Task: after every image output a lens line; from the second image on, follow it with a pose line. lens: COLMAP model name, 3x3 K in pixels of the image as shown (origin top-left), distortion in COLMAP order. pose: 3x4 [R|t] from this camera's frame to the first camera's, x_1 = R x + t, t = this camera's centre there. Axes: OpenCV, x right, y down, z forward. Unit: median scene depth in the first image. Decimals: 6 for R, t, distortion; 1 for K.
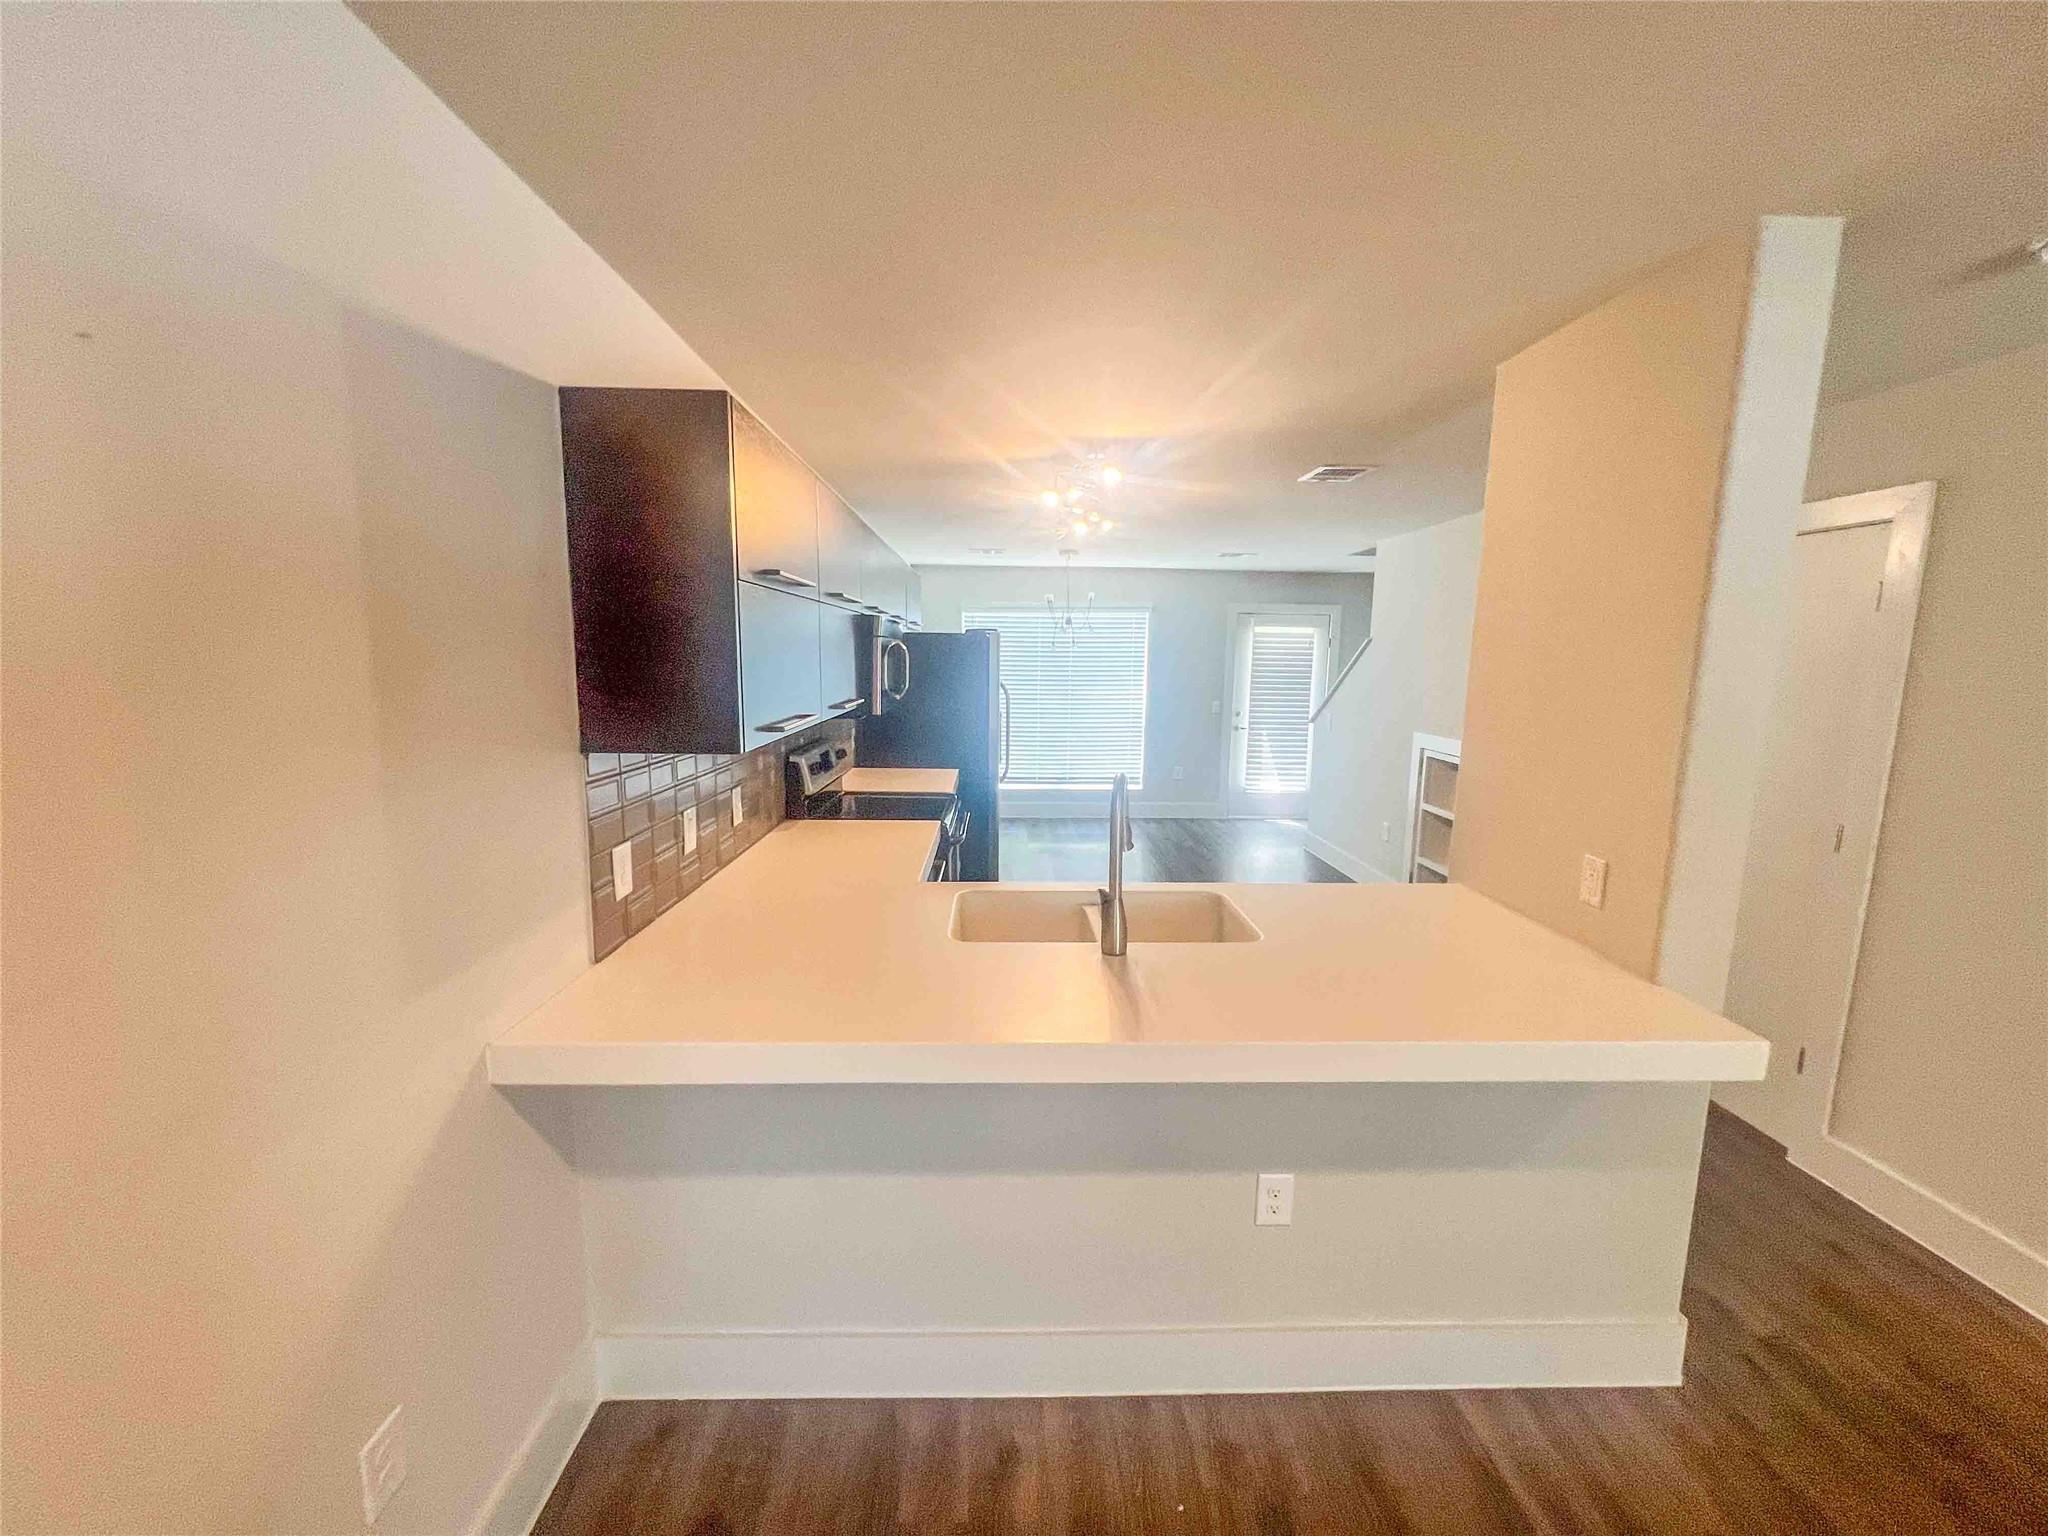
lens RADIAL K [[817.6, 0, 1023.3], [0, 817.6, 773.5], [0, 0, 1]] dist [0.002498, -0.000097]
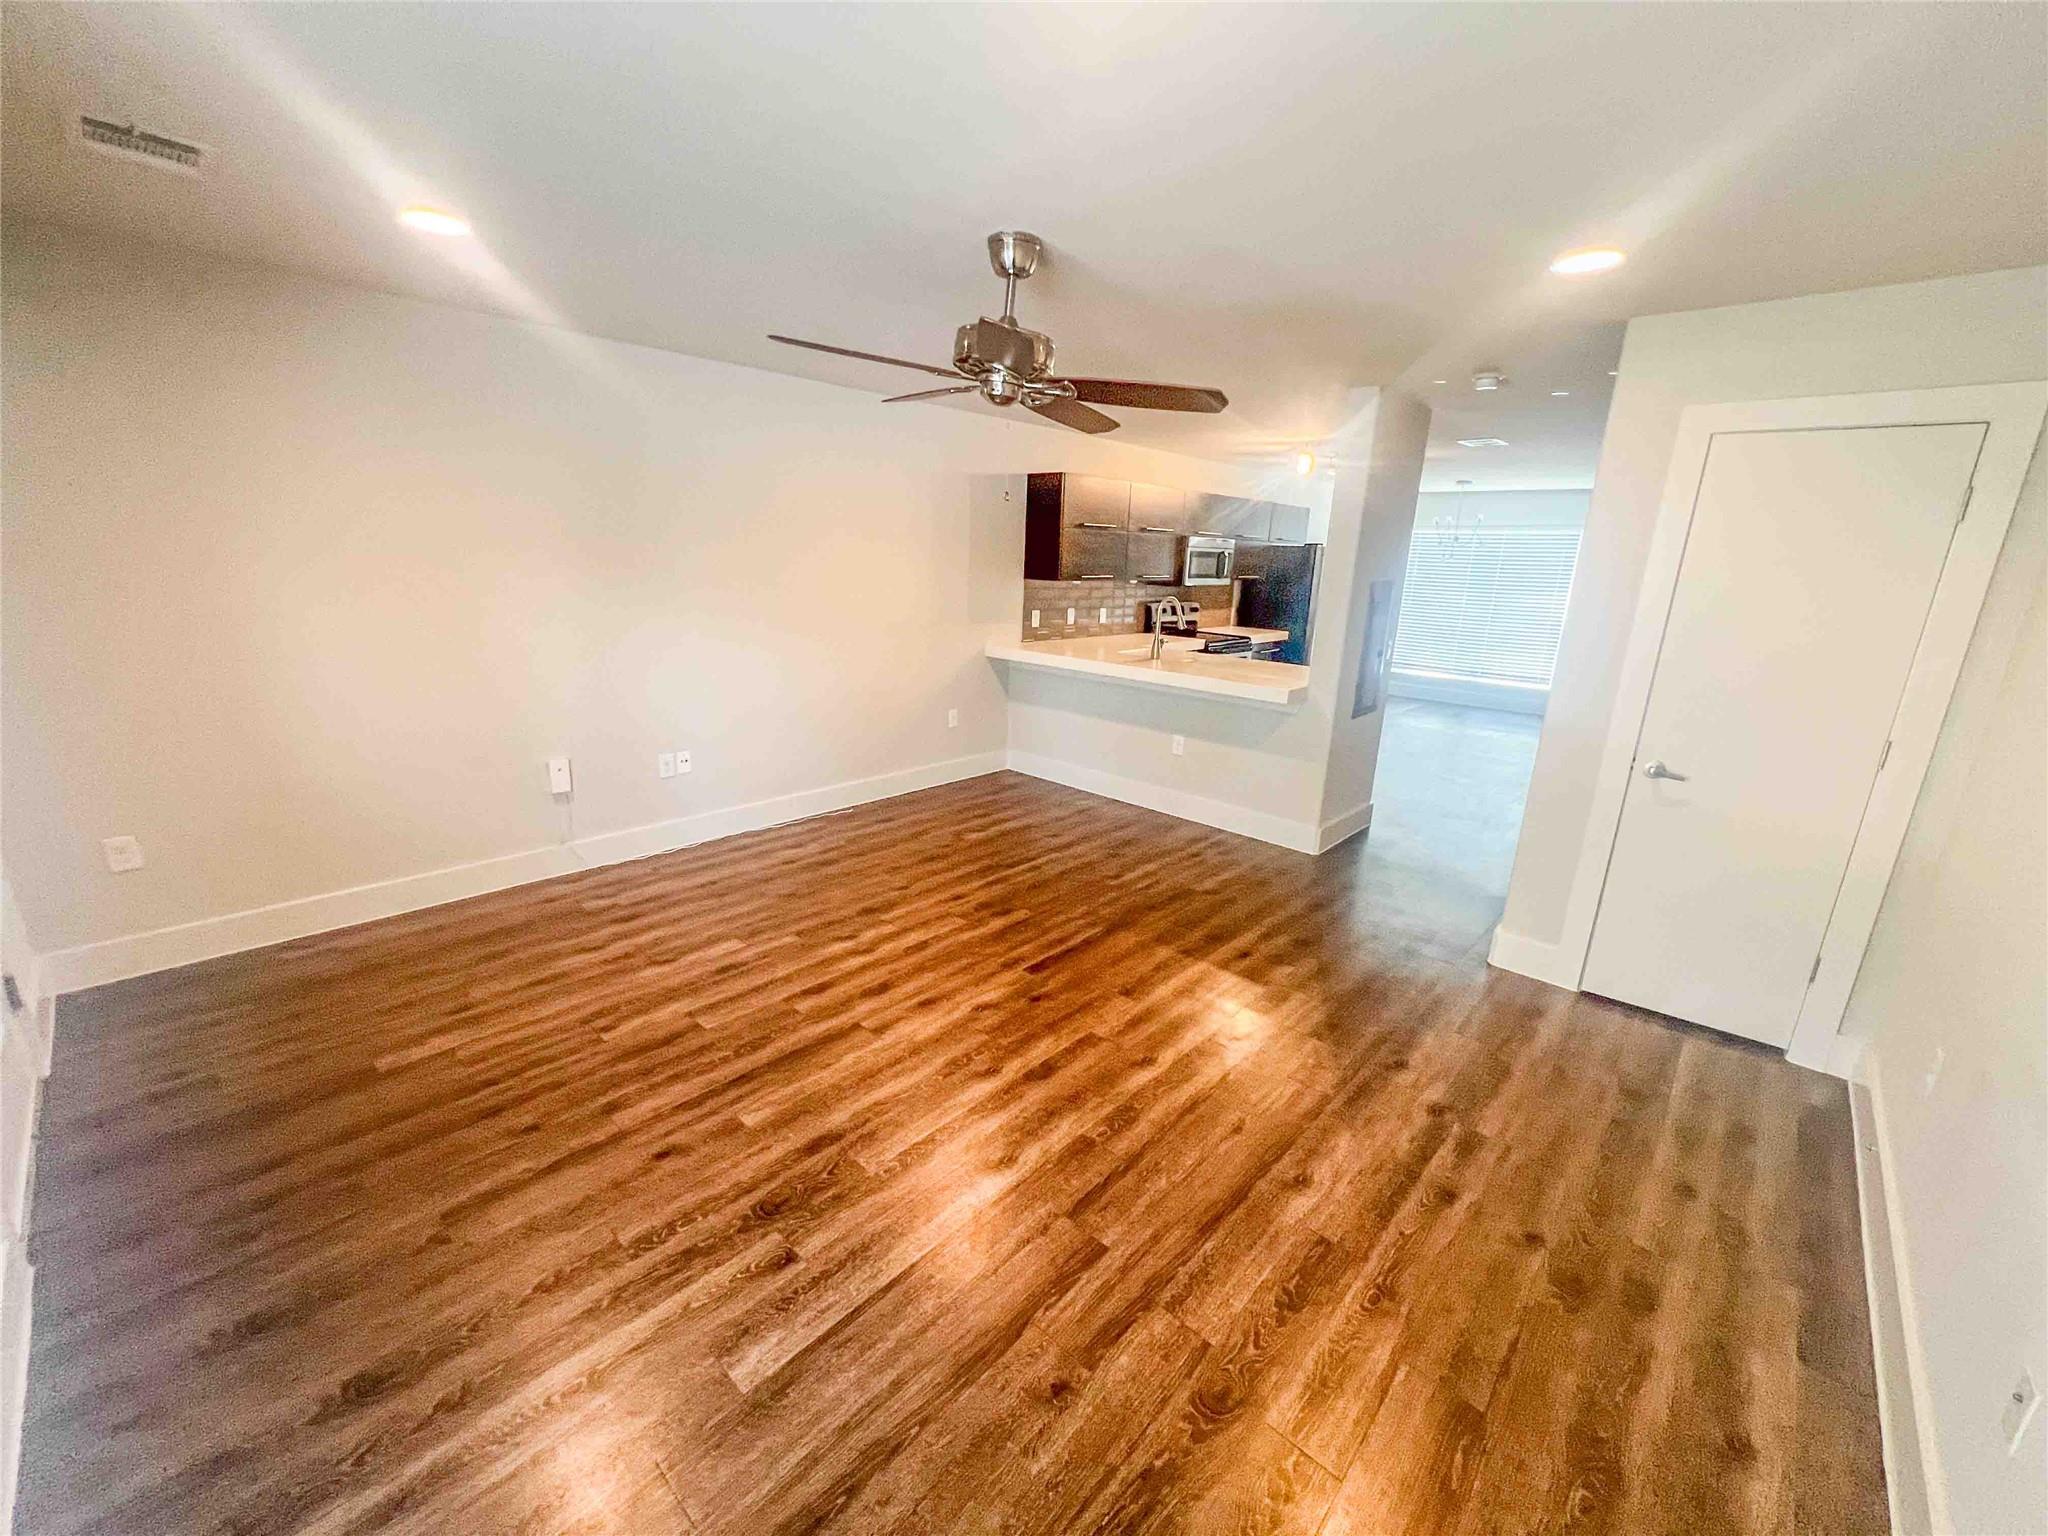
lens RADIAL K [[817.6, 0, 1017.6], [0, 817.6, 767.6], [0, 0, 1]] dist [0.002498, -0.000097]
pose [[0.721085, 0.201290, -0.662962, 0.395200], [-0.132262, 0.979262, 0.153468, 0.048176], [0.680105, -0.022978, 0.732754, -0.327791]]
